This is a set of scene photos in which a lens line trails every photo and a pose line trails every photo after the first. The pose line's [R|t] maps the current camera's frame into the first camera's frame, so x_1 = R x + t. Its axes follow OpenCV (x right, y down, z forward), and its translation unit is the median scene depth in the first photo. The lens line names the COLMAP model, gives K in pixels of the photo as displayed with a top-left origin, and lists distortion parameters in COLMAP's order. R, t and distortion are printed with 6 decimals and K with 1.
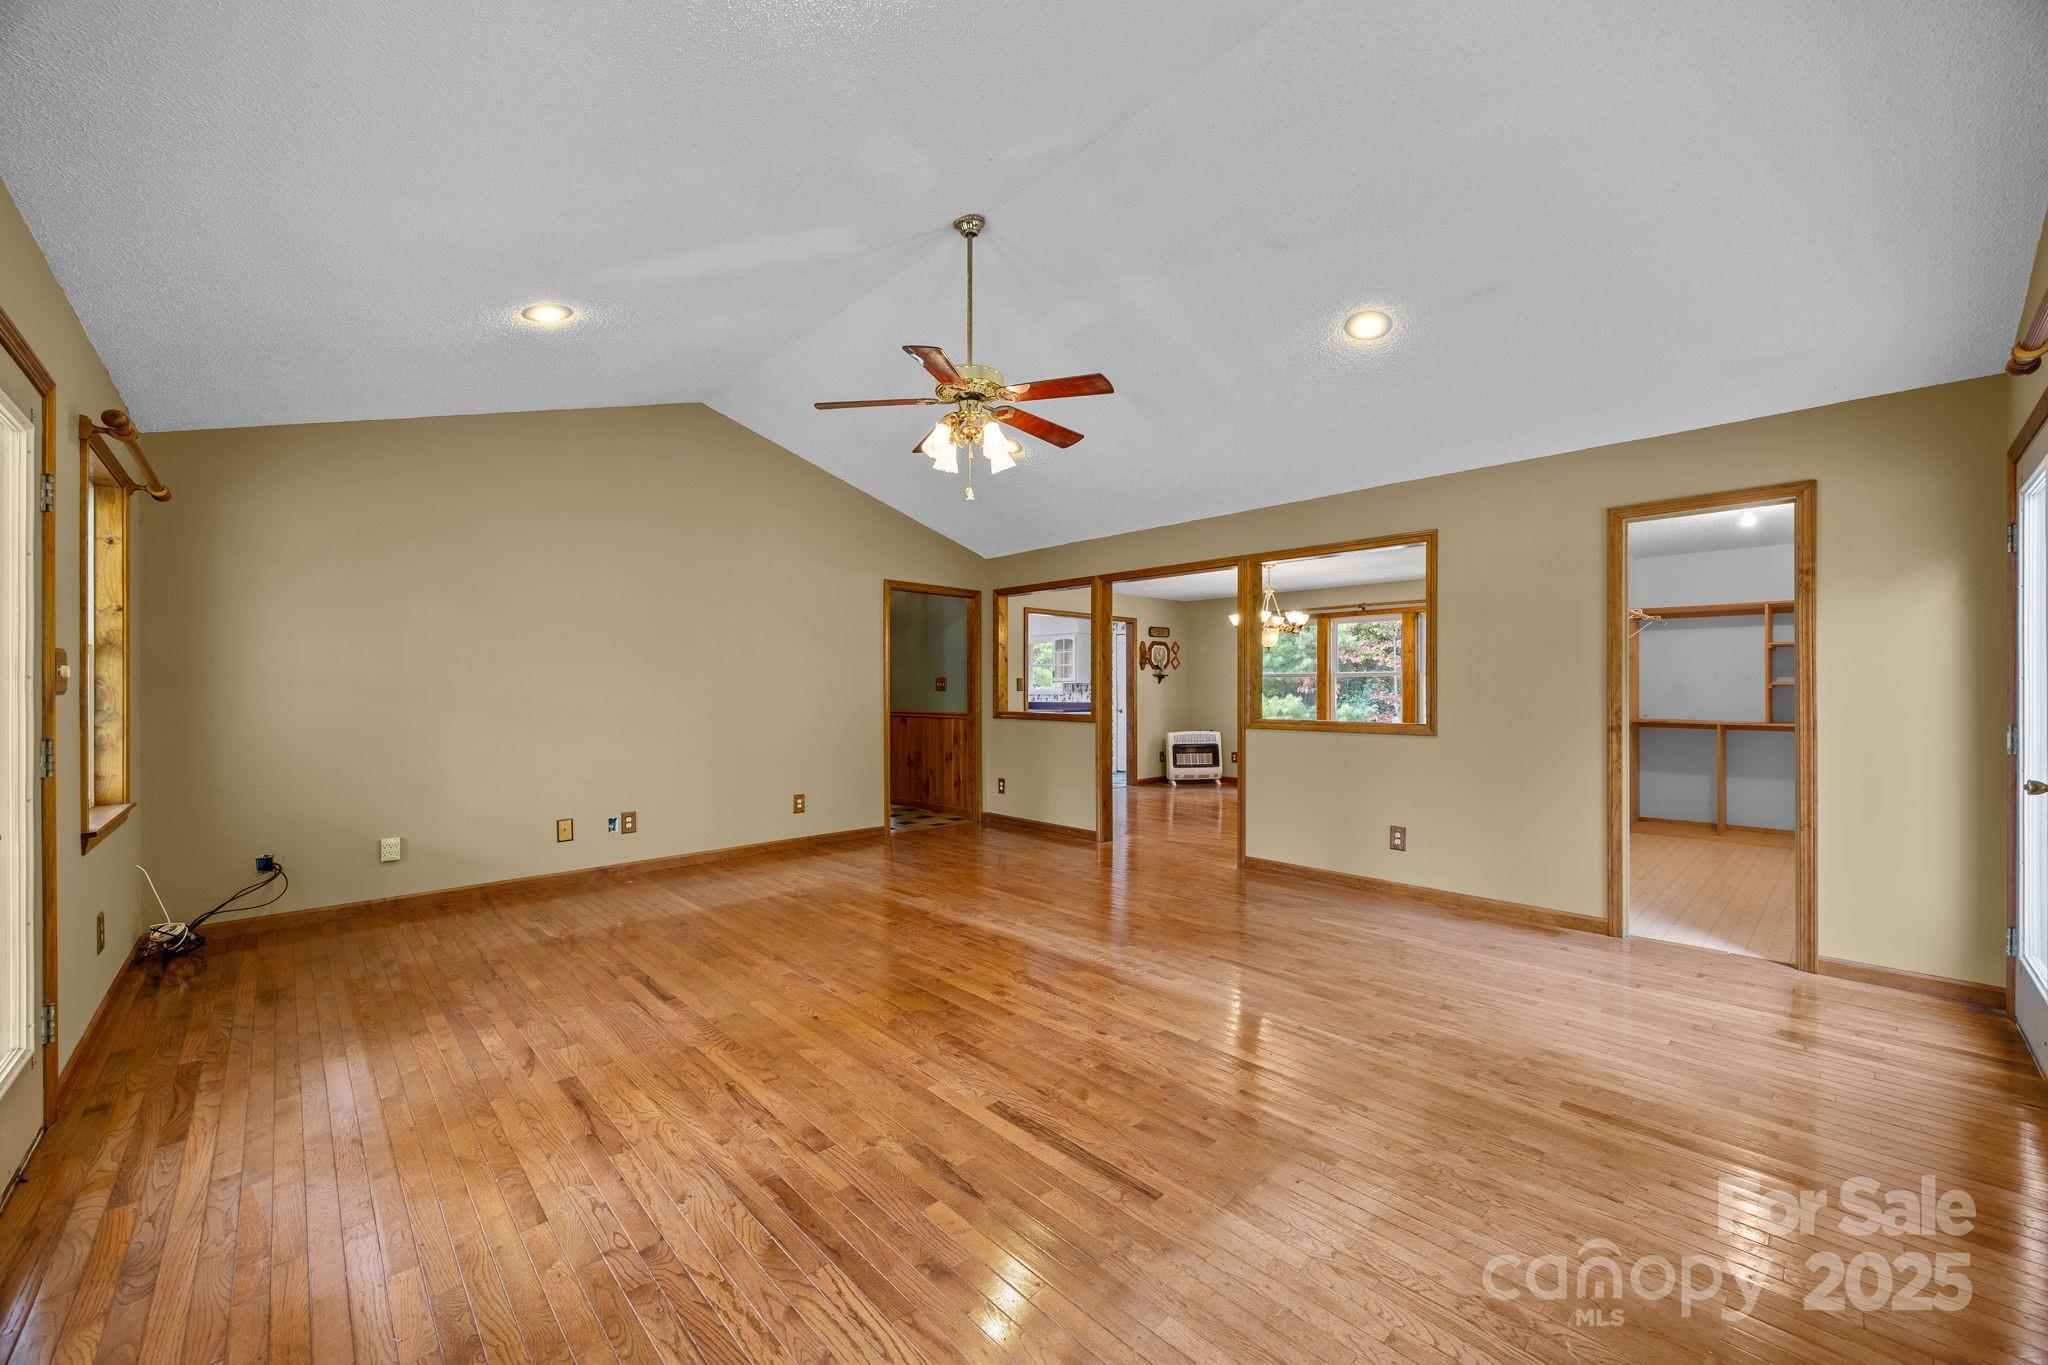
lens RADIAL K [[790.1, 0, 1033.8], [0, 790.1, 695.1], [0, 0, 1]] dist [0.000685, 0.000148]
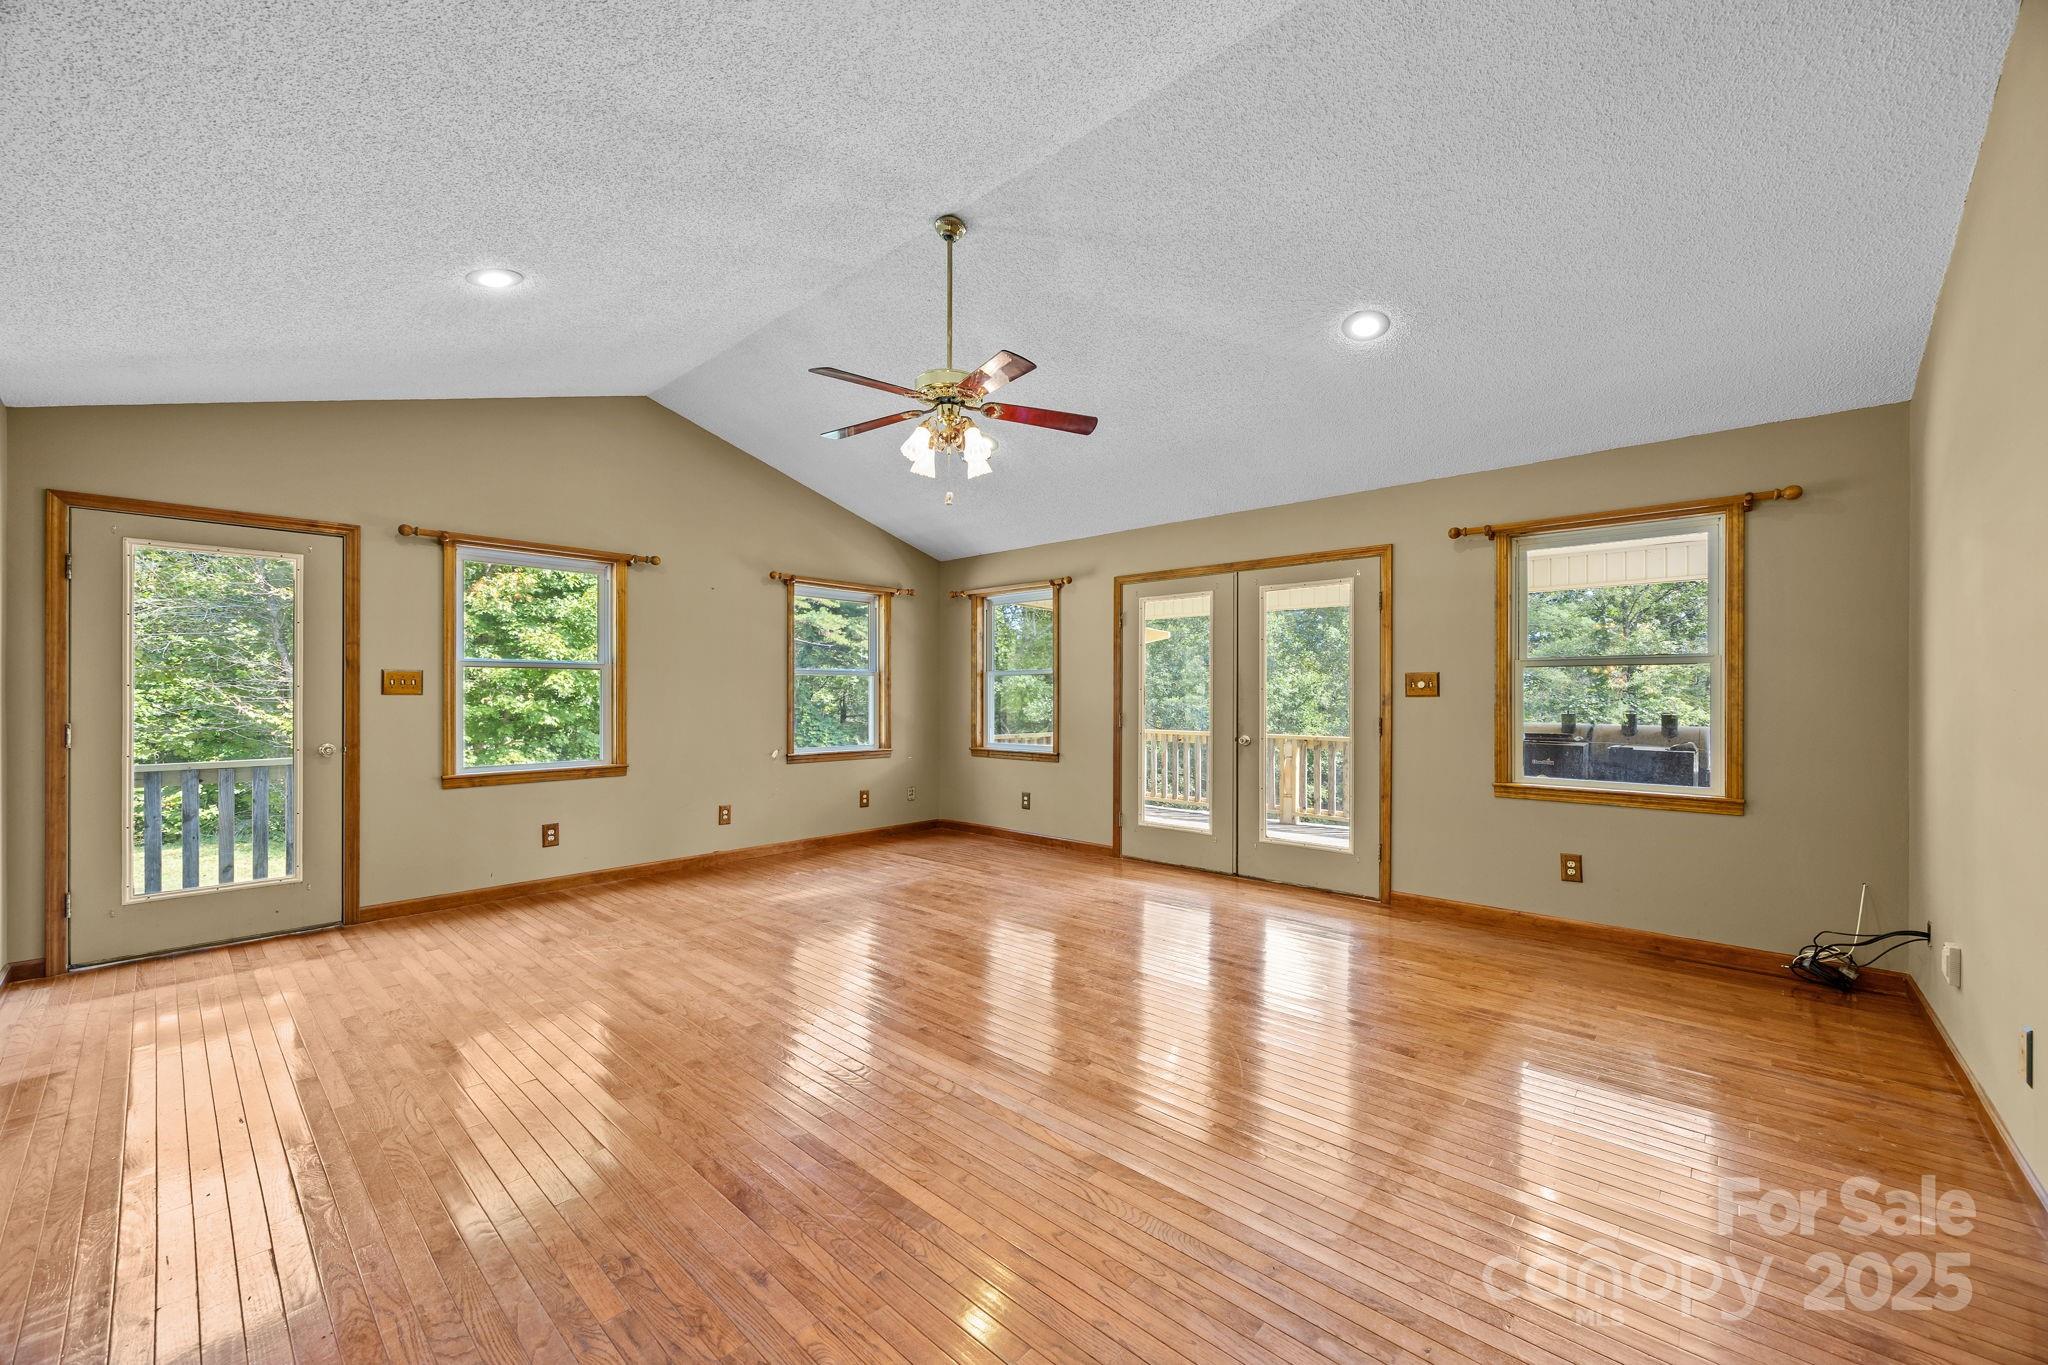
lens RADIAL K [[790.1, 0, 1033.8], [0, 790.1, 695.1], [0, 0, 1]] dist [0.000685, 0.000148]
pose [[-0.996784, 0.000258, -0.080132, -0.118822], [-0.000269, 0.999978, 0.006558, -0.014164], [0.080131, 0.006559, -0.996763, 2.237609]]
